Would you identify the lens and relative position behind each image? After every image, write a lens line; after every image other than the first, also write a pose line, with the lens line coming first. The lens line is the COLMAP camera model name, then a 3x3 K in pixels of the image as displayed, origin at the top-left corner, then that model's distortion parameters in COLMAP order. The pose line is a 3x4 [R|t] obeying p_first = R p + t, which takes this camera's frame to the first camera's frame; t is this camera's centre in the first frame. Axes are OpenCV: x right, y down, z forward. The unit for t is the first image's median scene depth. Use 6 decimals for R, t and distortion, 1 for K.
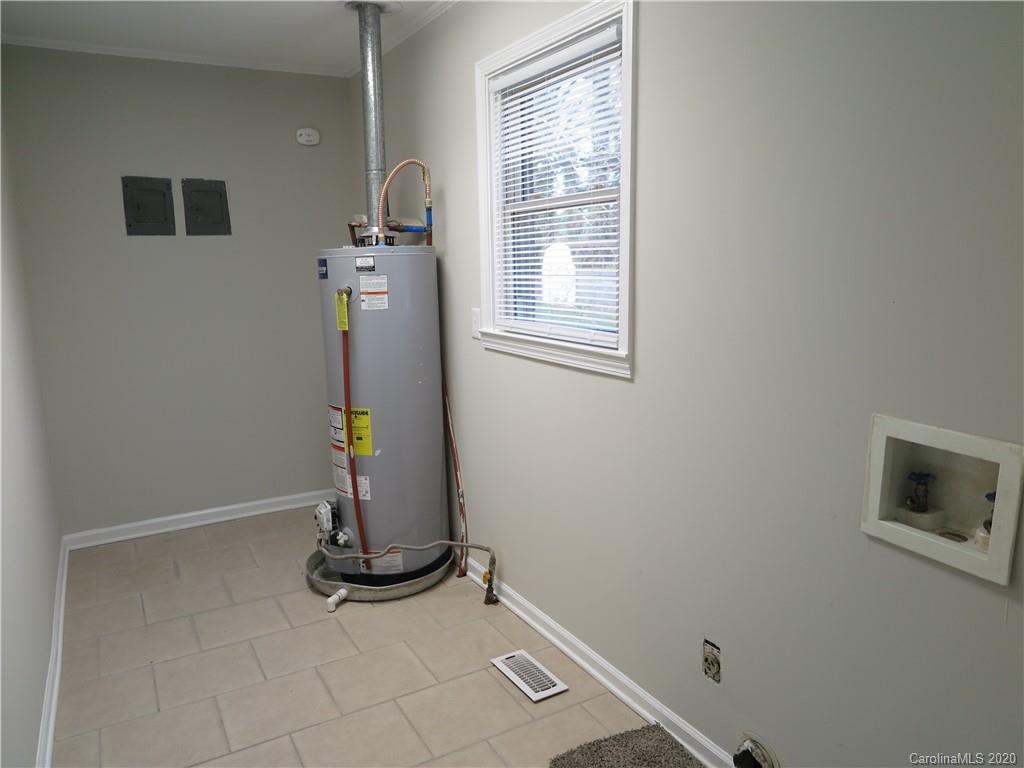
lens RADIAL K [[728.4, 0, 508.1], [0, 728.4, 382.5], [0, 0, 1]] dist [-0.007993, -0.006365]
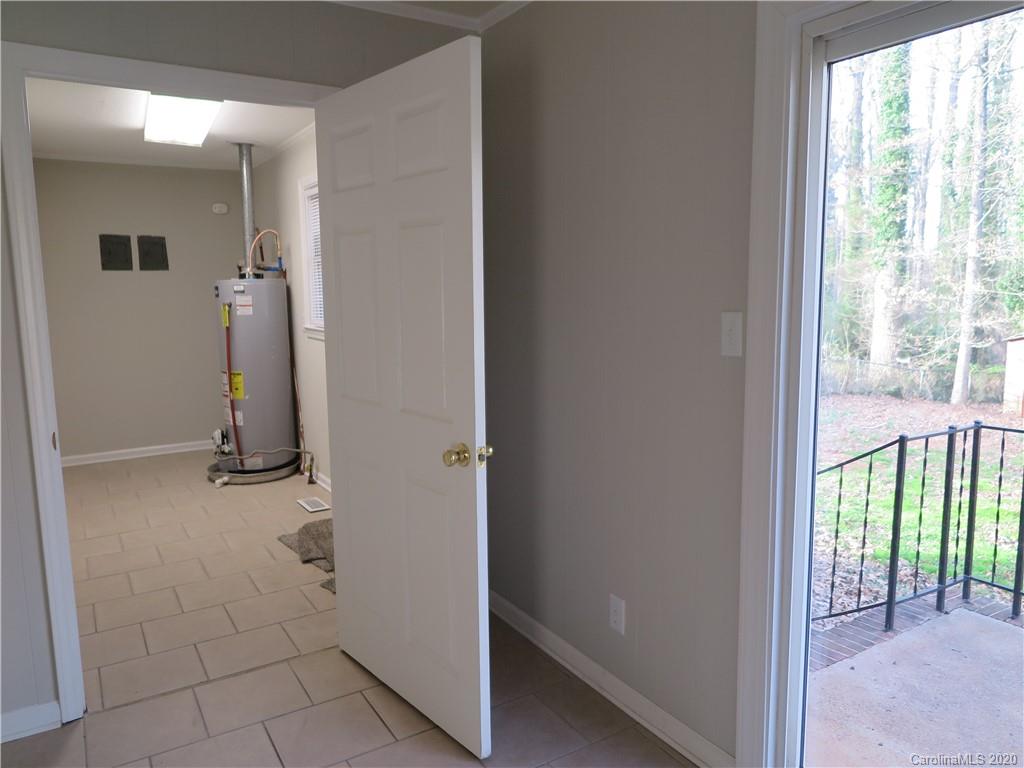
lens RADIAL K [[728.4, 0, 508.1], [0, 728.4, 382.5], [0, 0, 1]] dist [-0.007993, -0.006365]
pose [[0.999317, 0.002532, 0.036857, 0.372553], [-0.001209, 0.999356, -0.035874, 0.120492], [-0.036924, 0.035805, 0.998676, -0.743692]]
